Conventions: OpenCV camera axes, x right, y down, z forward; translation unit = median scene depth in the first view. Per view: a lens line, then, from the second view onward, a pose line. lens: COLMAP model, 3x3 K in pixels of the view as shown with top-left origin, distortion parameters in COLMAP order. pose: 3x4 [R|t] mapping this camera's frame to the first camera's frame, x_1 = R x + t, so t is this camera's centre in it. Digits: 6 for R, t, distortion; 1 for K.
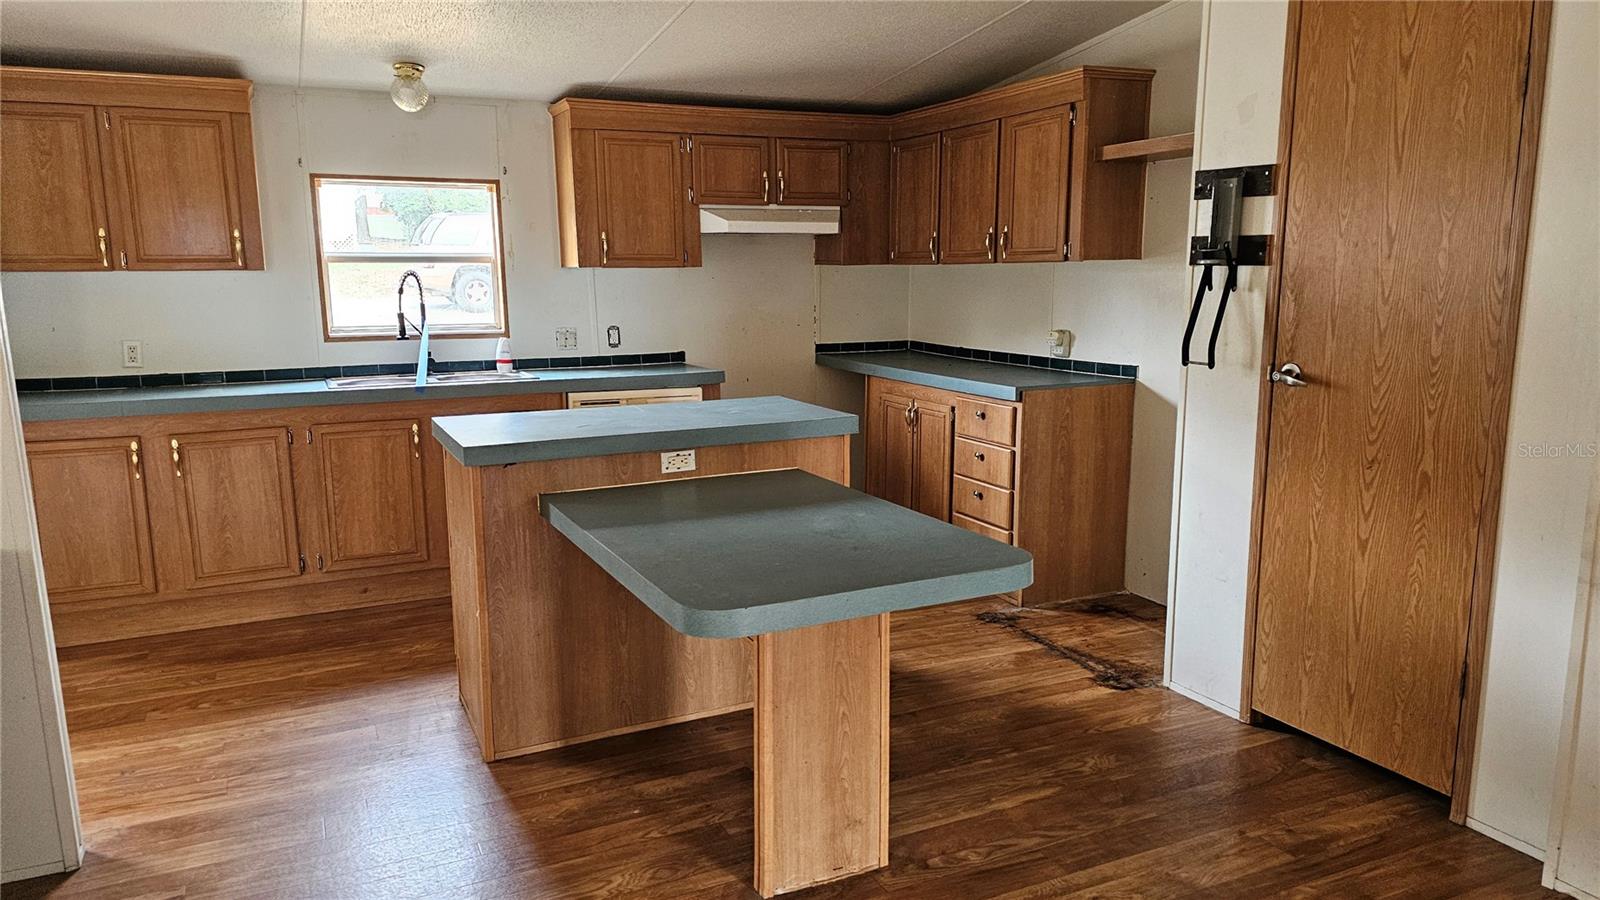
lens RADIAL K [[1094.6, 0, 788.7], [0, 1094.6, 455.2], [0, 0, 1]] dist [0.111499, -0.125563]
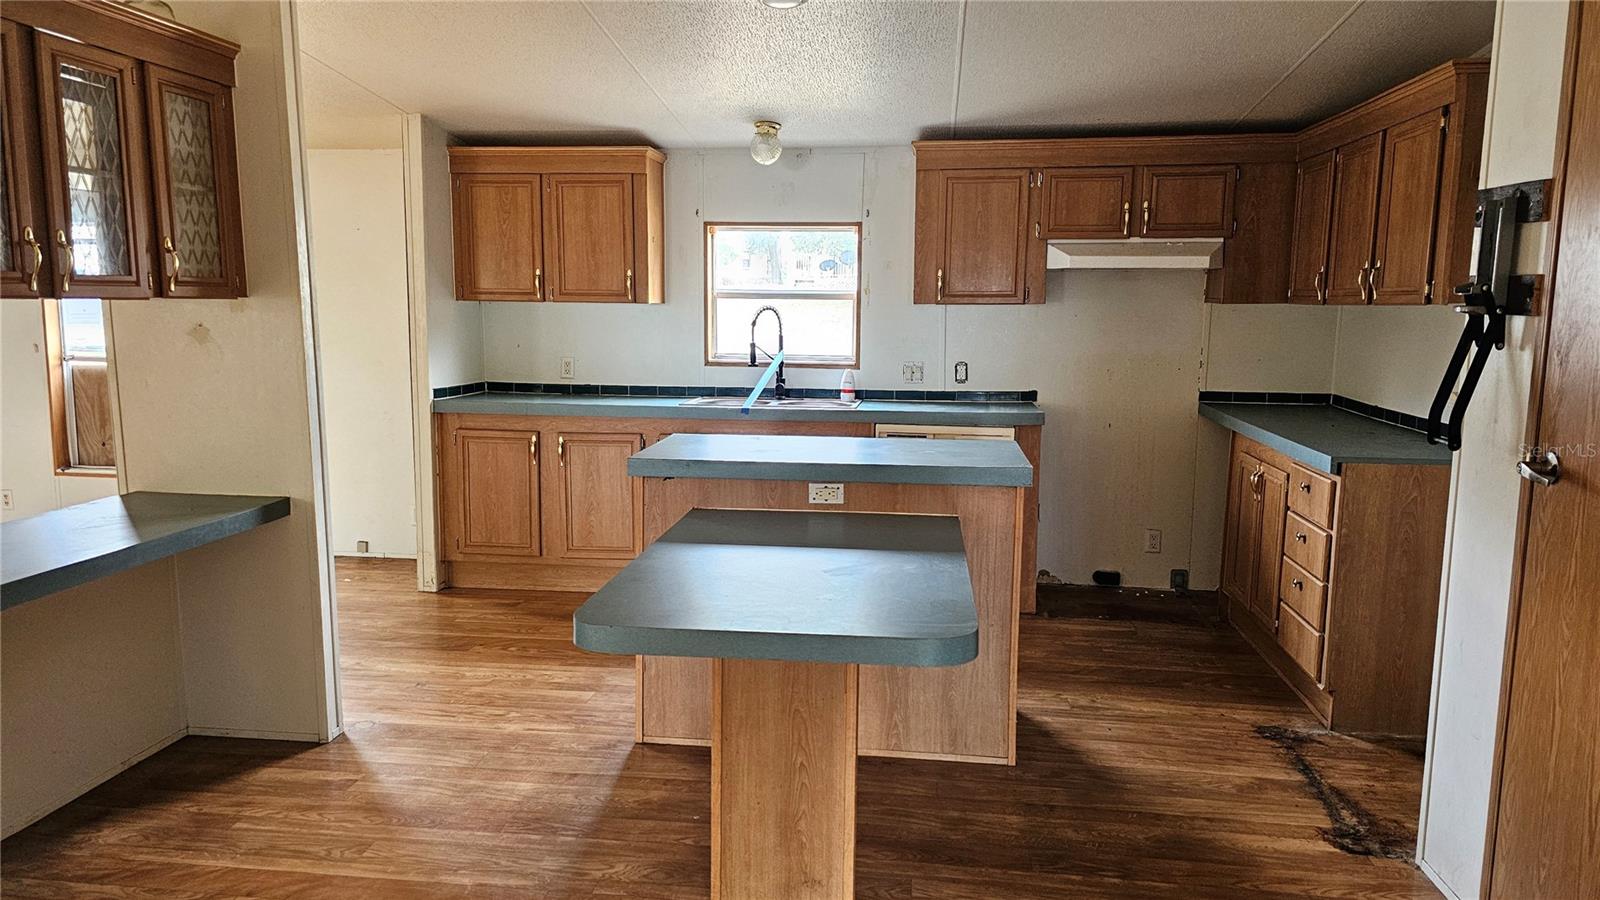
lens RADIAL K [[1094.6, 0, 788.7], [0, 1094.6, 455.2], [0, 0, 1]] dist [0.111499, -0.125563]
pose [[0.839227, 0.091065, -0.536103, 0.303849], [-0.107974, 0.994154, -0.000154, -0.019133], [0.532954, 0.058014, 0.844153, 0.090016]]
